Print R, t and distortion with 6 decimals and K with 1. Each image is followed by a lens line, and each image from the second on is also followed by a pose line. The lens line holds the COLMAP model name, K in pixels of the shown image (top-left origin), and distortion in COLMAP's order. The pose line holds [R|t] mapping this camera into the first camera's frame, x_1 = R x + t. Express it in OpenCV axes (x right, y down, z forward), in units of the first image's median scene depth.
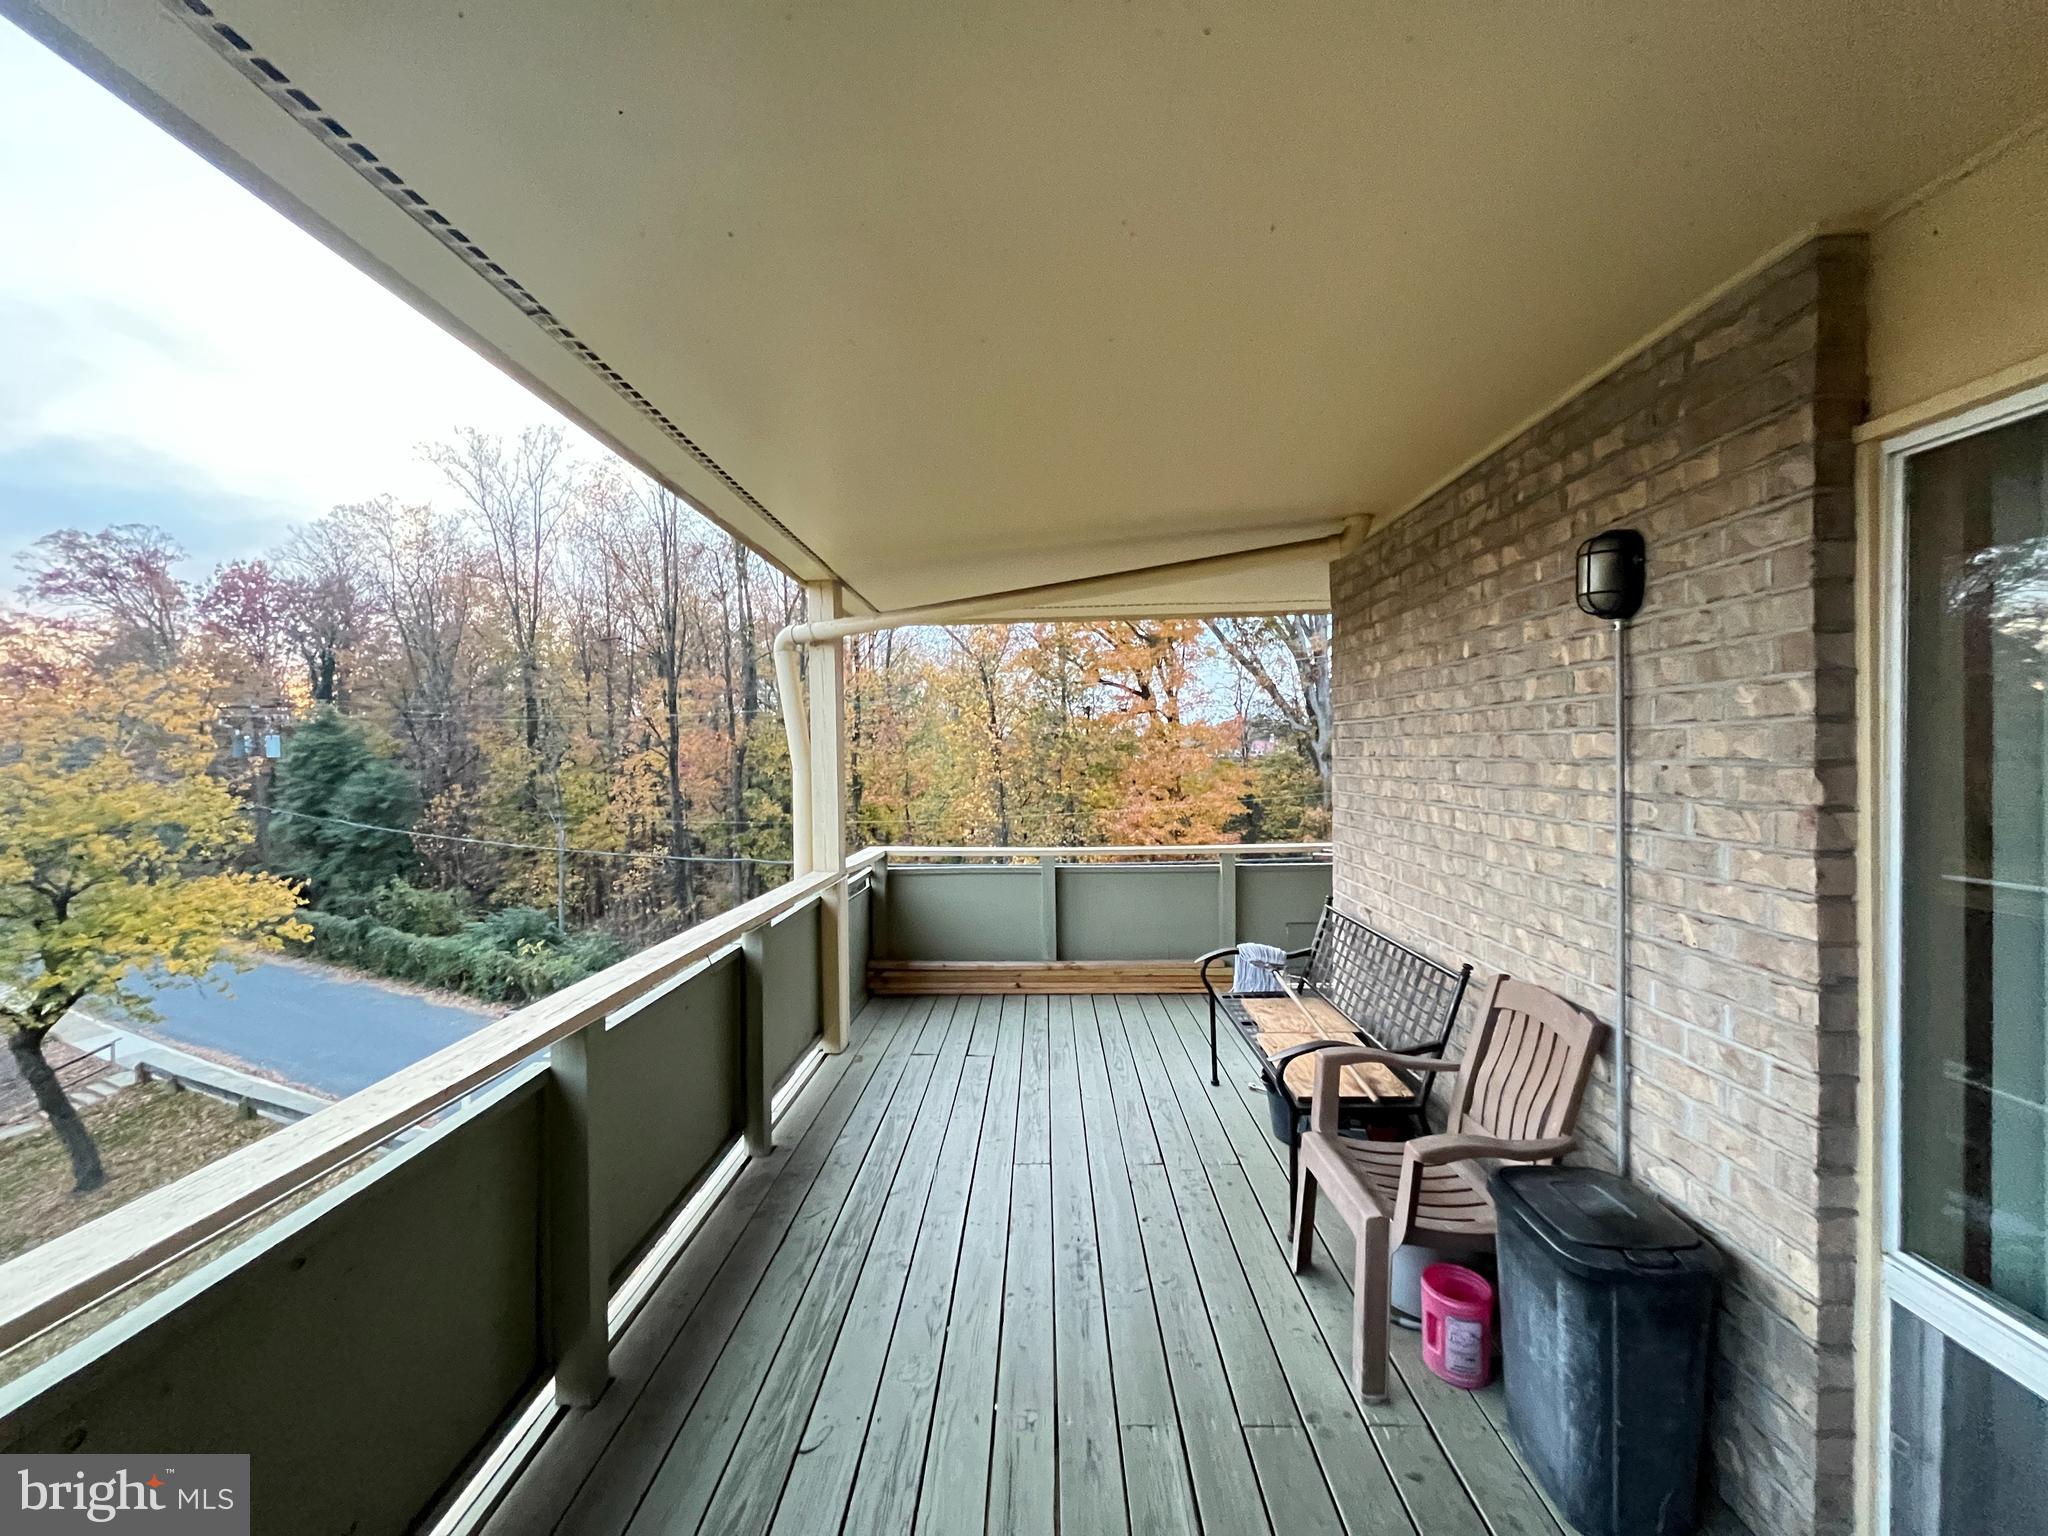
lens RADIAL K [[820.1, 0, 1029.4], [0, 820.1, 764.1], [0, 0, 1]] dist [-0.004133, -0.000956]
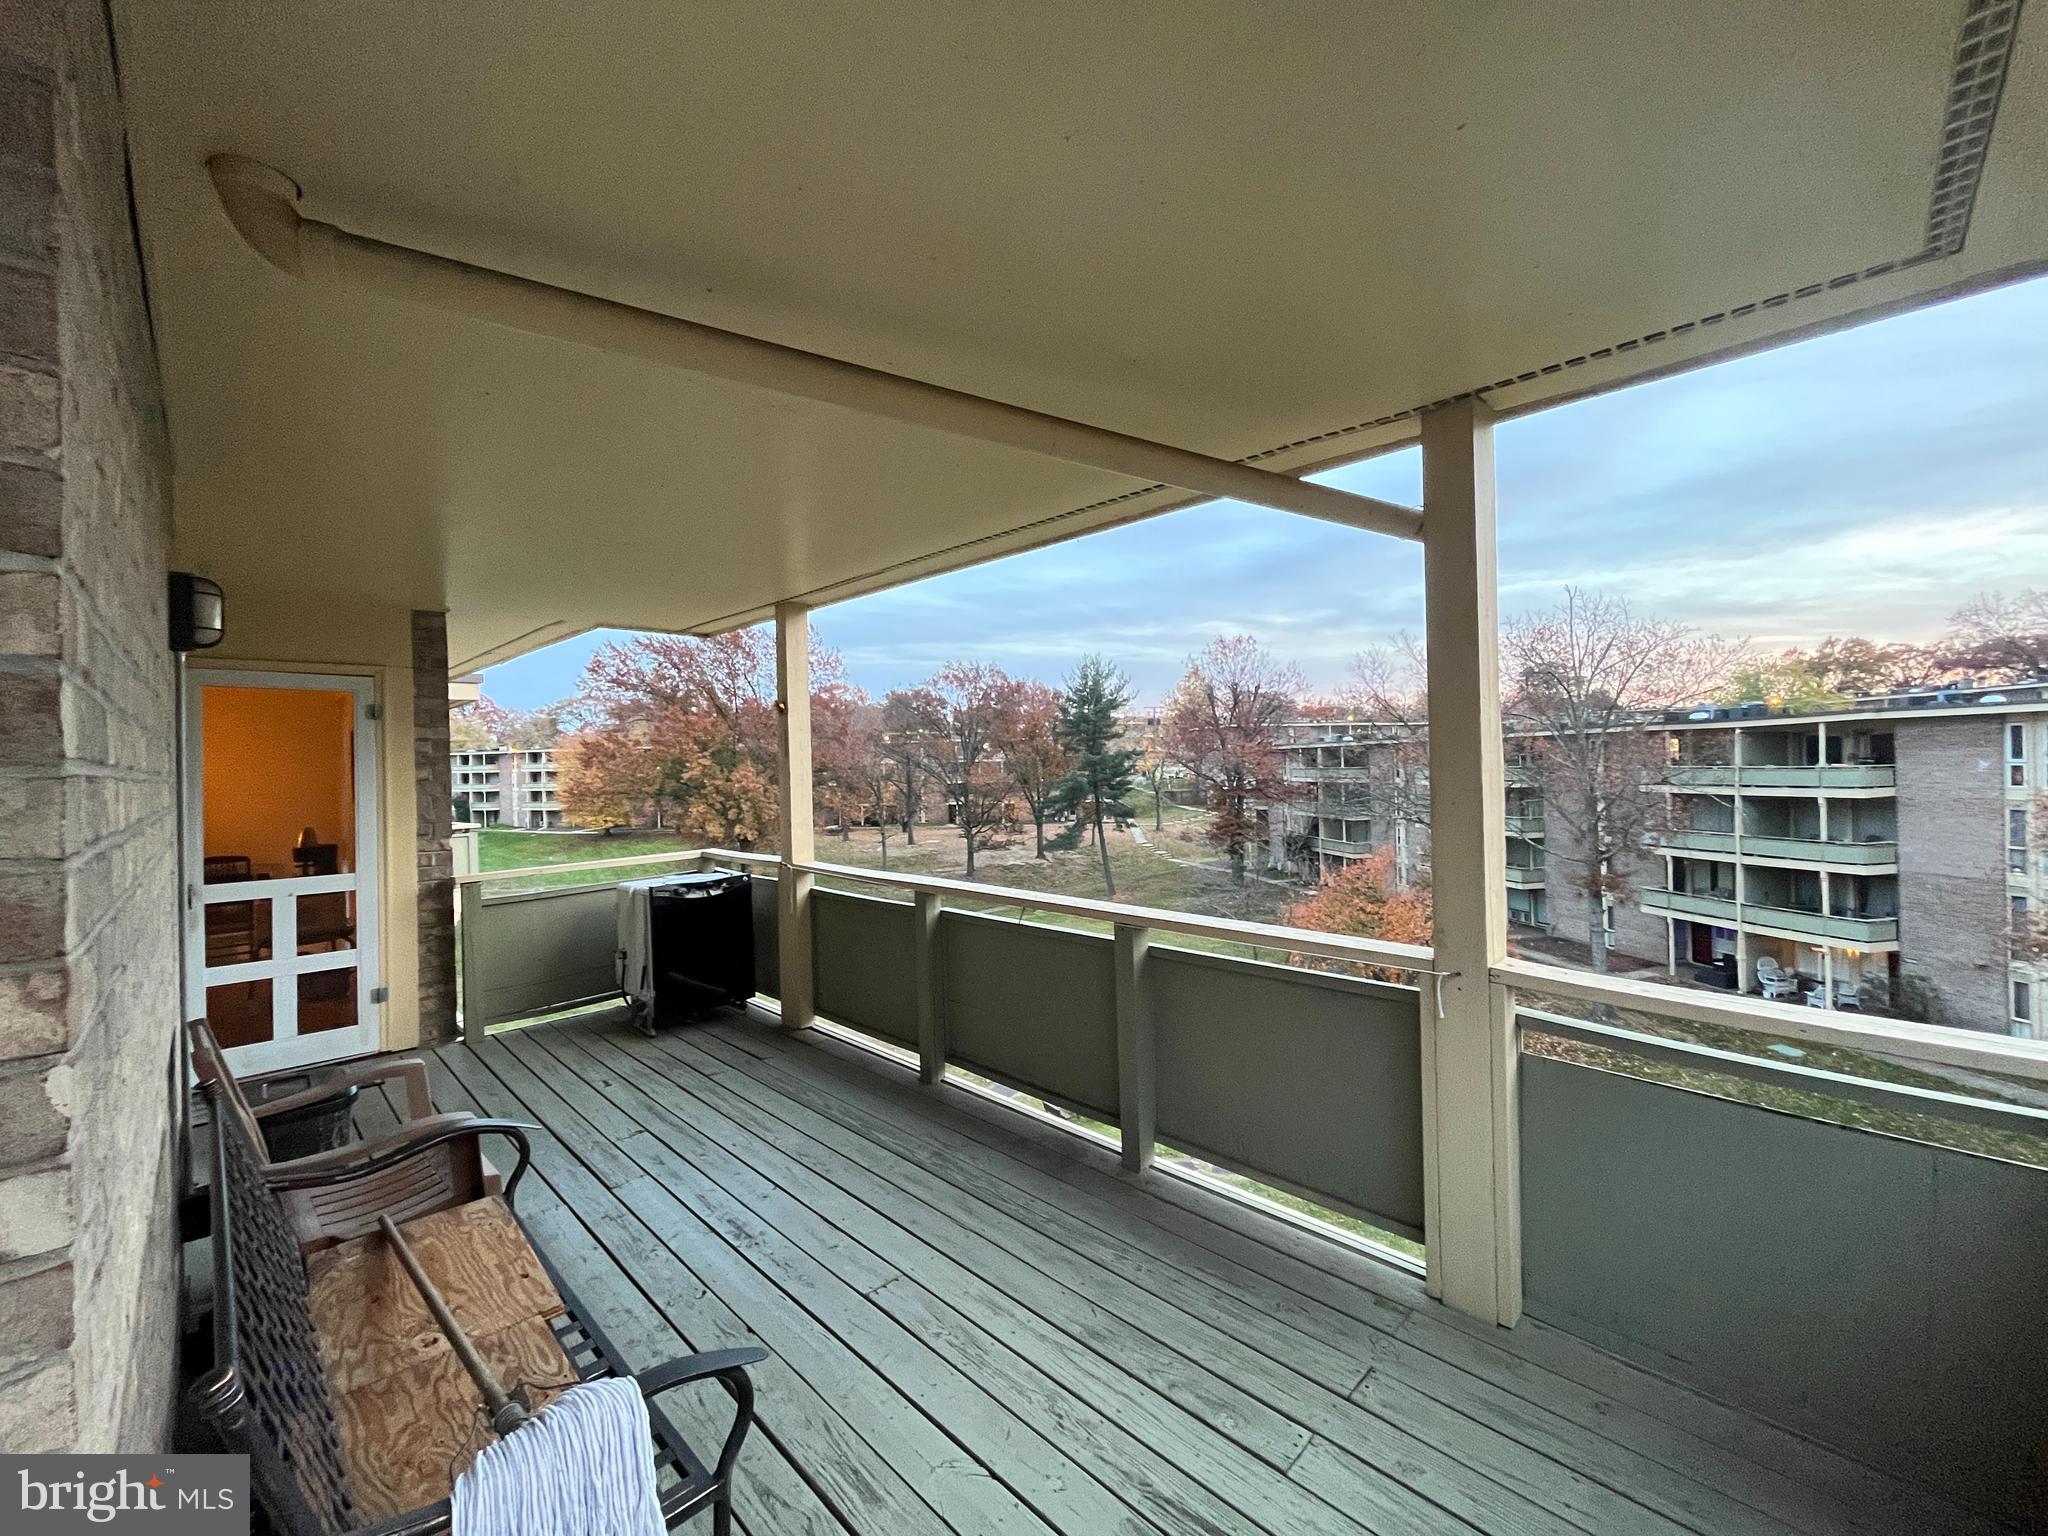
lens RADIAL K [[820.1, 0, 1029.4], [0, 820.1, 764.1], [0, 0, 1]] dist [-0.004133, -0.000956]
pose [[-0.688637, 0.020005, -0.724830, 0.607712], [0.017499, 0.999787, 0.010968, -0.011686], [0.724895, -0.005131, -0.688840, 2.159748]]
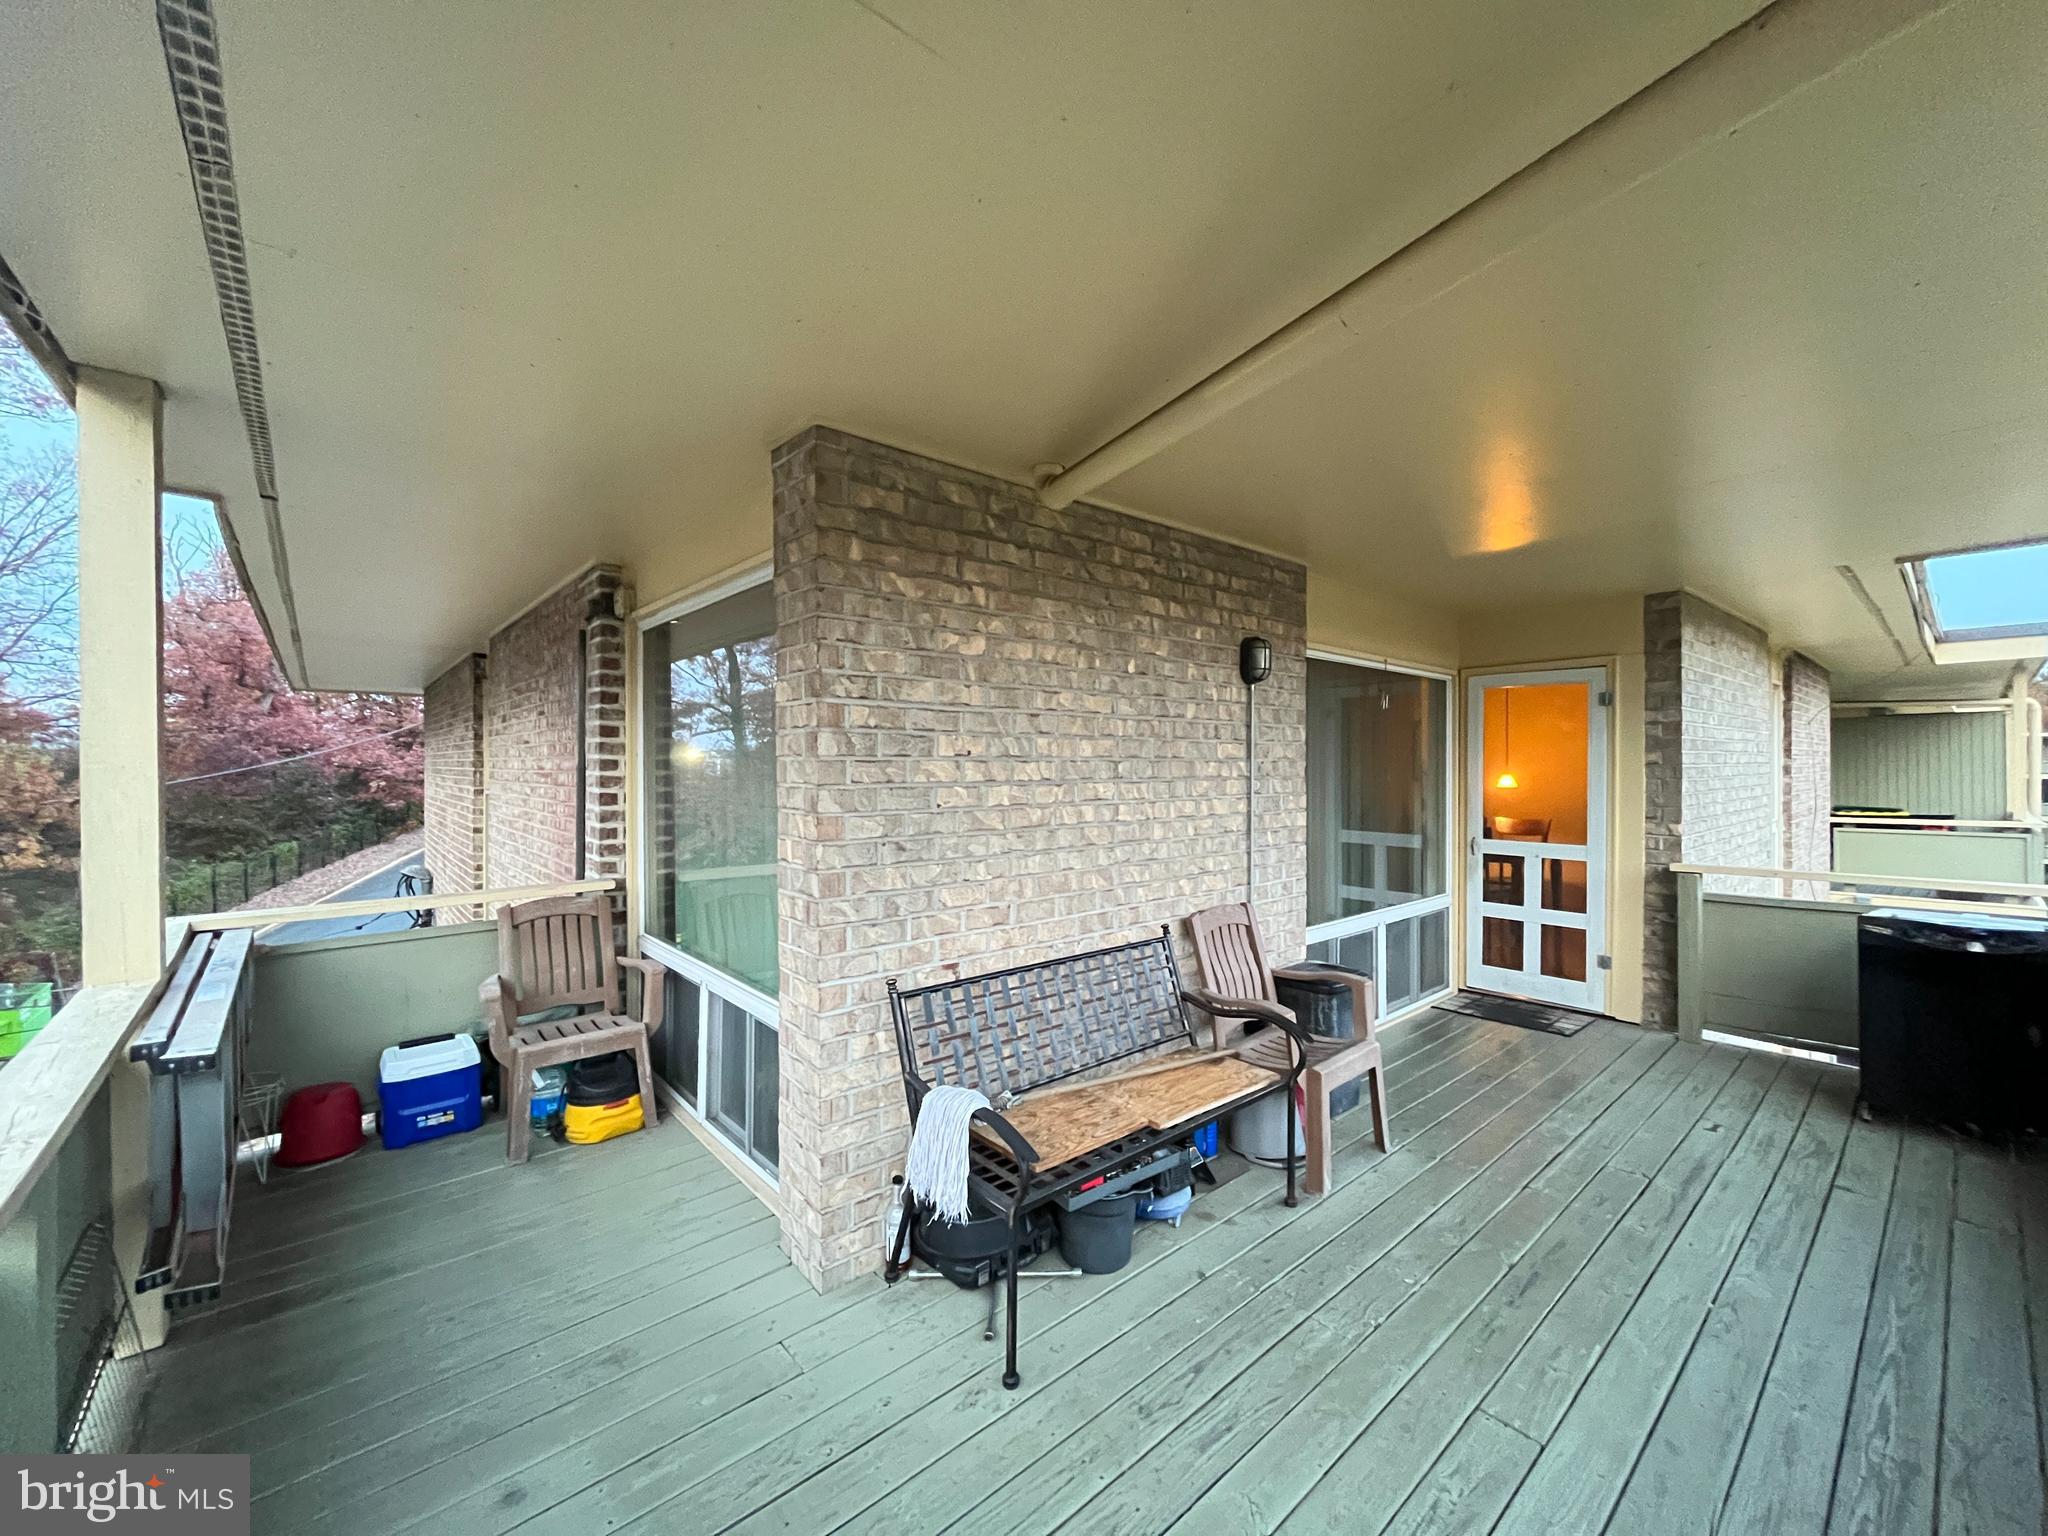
lens RADIAL K [[820.1, 0, 1029.4], [0, 820.1, 764.1], [0, 0, 1]] dist [-0.004133, -0.000956]
pose [[-0.667816, 0.008099, 0.744282, -0.280023], [0.016064, 0.999865, 0.003533, -0.006511], [-0.744153, 0.014315, -0.667856, 2.187255]]
